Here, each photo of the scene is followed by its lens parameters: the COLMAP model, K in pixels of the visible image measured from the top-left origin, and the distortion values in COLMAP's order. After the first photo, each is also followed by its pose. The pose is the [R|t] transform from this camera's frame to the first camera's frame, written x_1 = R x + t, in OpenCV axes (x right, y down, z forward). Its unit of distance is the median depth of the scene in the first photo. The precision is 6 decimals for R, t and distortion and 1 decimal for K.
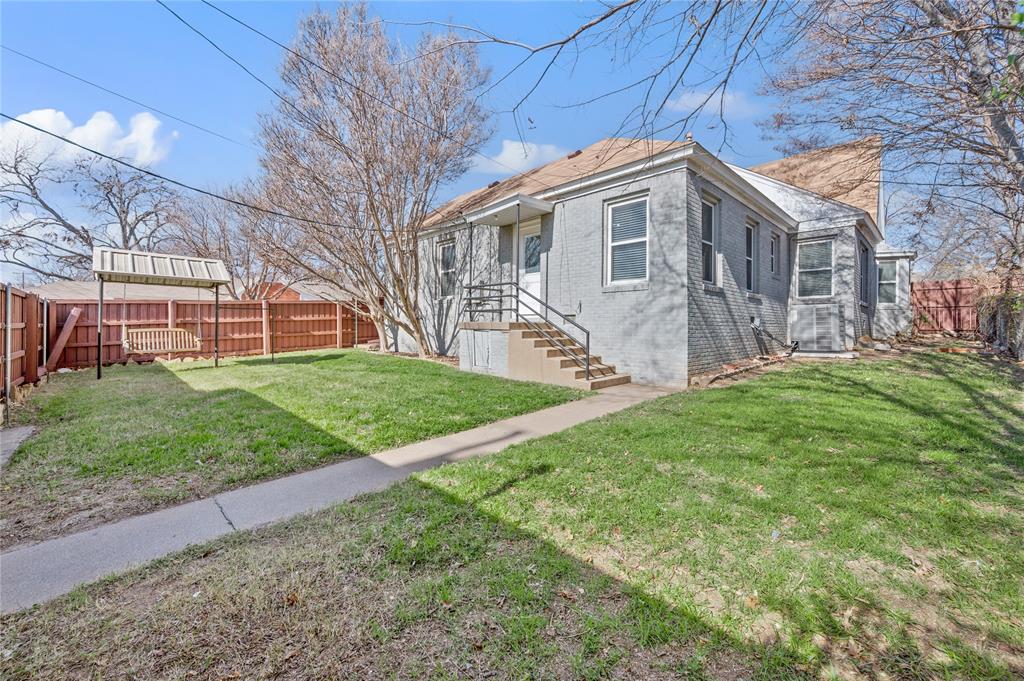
lens RADIAL K [[410.7, 0, 512.0], [0, 410.7, 331.6], [0, 0, 1]] dist [-0.000747, 0.000487]
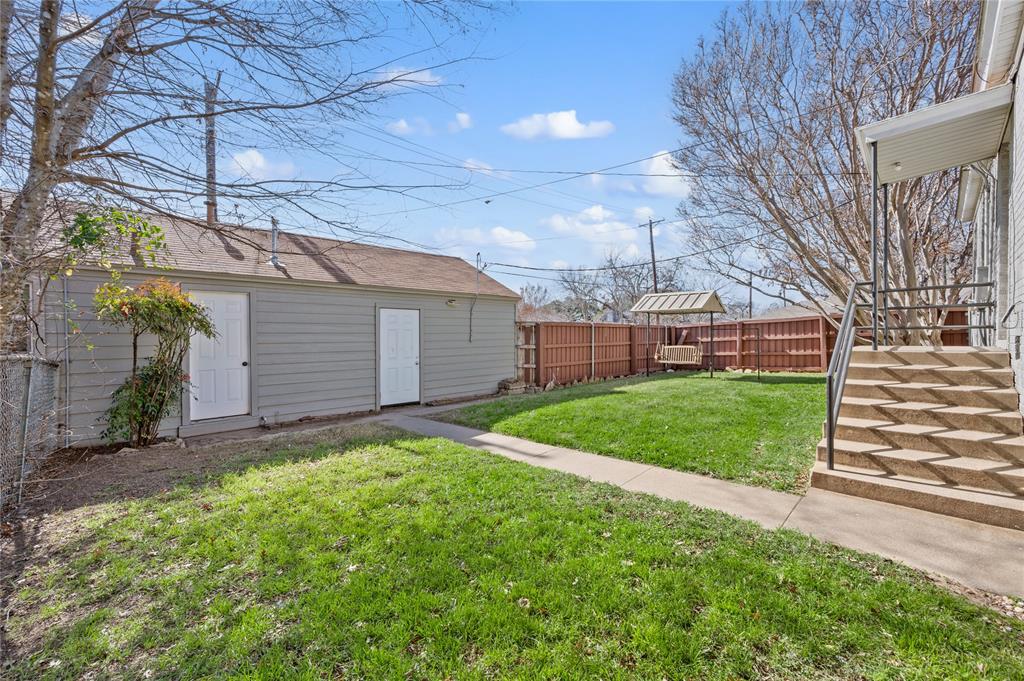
lens RADIAL K [[410.7, 0, 512.0], [0, 410.7, 340.8], [0, 0, 1]] dist [-0.000747, 0.000487]
pose [[-0.008880, 0.007926, -0.999929, 0.429109], [-0.006371, 0.999948, 0.007983, -0.025775], [0.999940, 0.006441, -0.008829, 0.363712]]
